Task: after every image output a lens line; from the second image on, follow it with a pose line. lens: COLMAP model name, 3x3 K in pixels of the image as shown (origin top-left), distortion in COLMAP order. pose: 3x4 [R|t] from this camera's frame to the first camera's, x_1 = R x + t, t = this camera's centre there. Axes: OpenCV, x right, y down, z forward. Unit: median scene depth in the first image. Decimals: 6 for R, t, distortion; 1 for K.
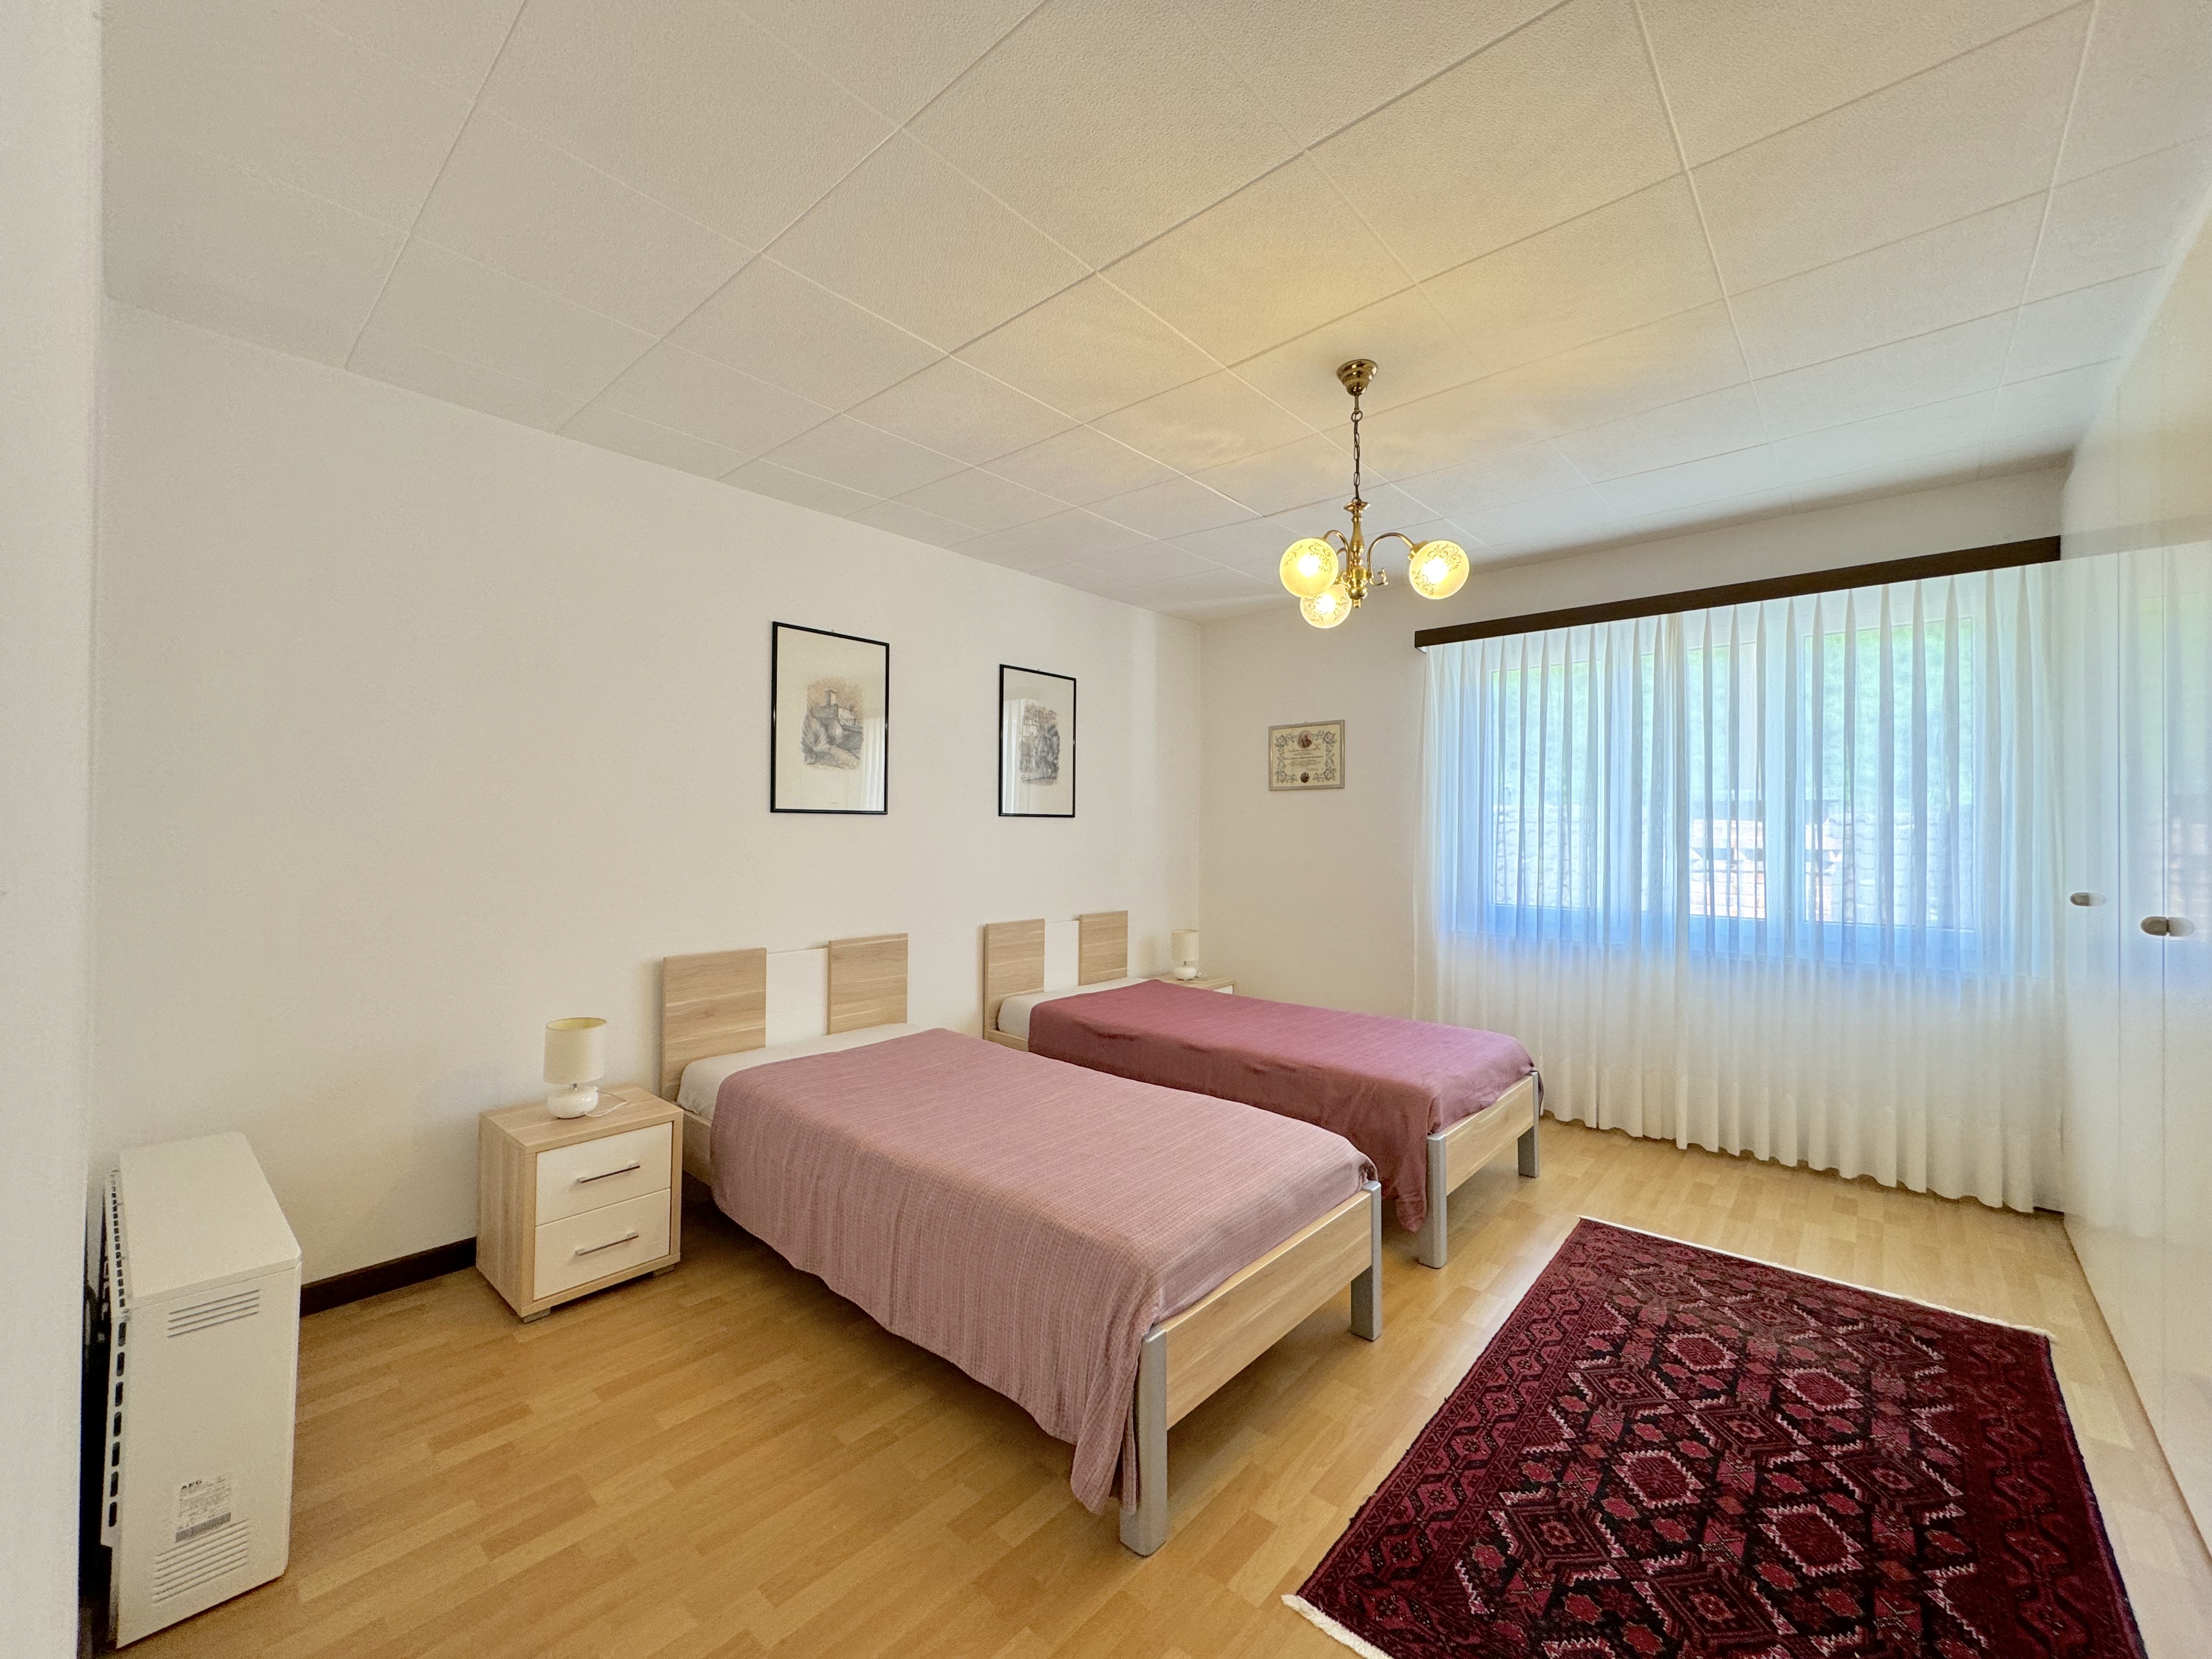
lens RADIAL K [[888.7, 0, 1103.7], [0, 888.7, 824.9], [0, 0, 1]] dist [0.000191, 0.001098]
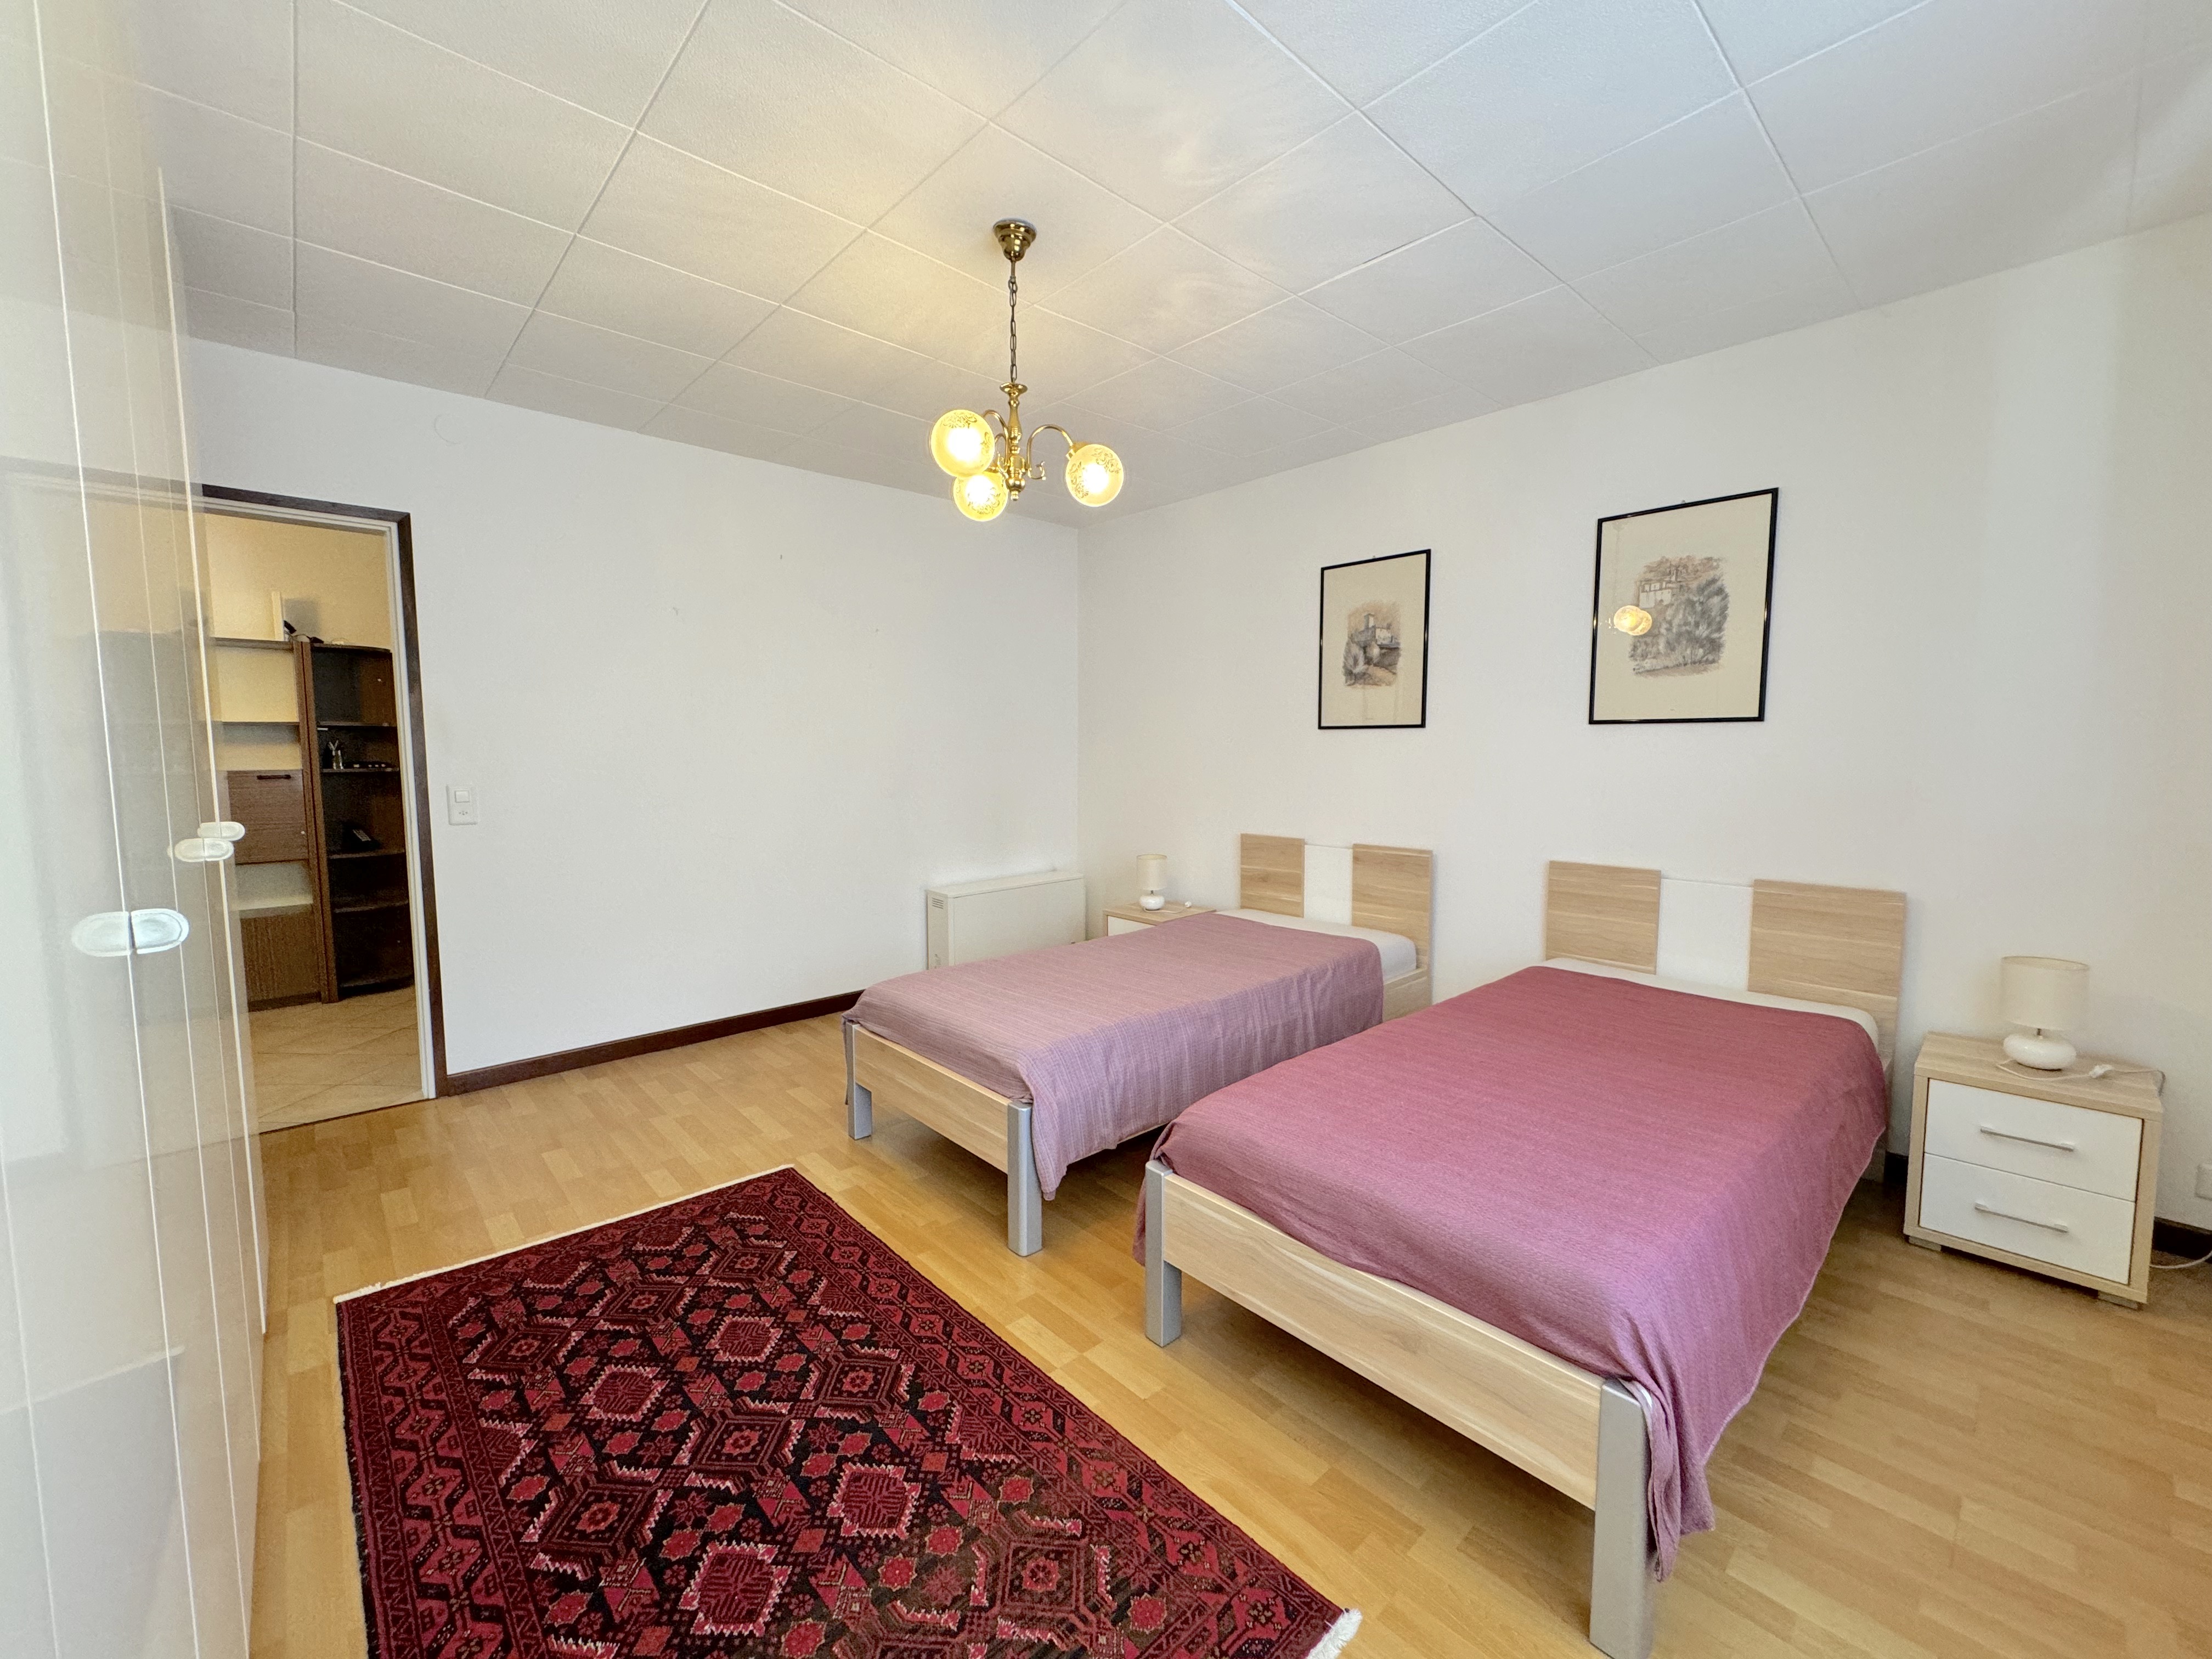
lens RADIAL K [[888.7, 0, 1104.3], [0, 888.7, 824.8], [0, 0, 1]] dist [0.000191, 0.001098]
pose [[-0.105589, 0.083123, -0.990930, 1.119279], [0.005095, 0.996532, 0.083050, 0.017182], [0.994397, 0.003720, -0.105647, 1.084631]]
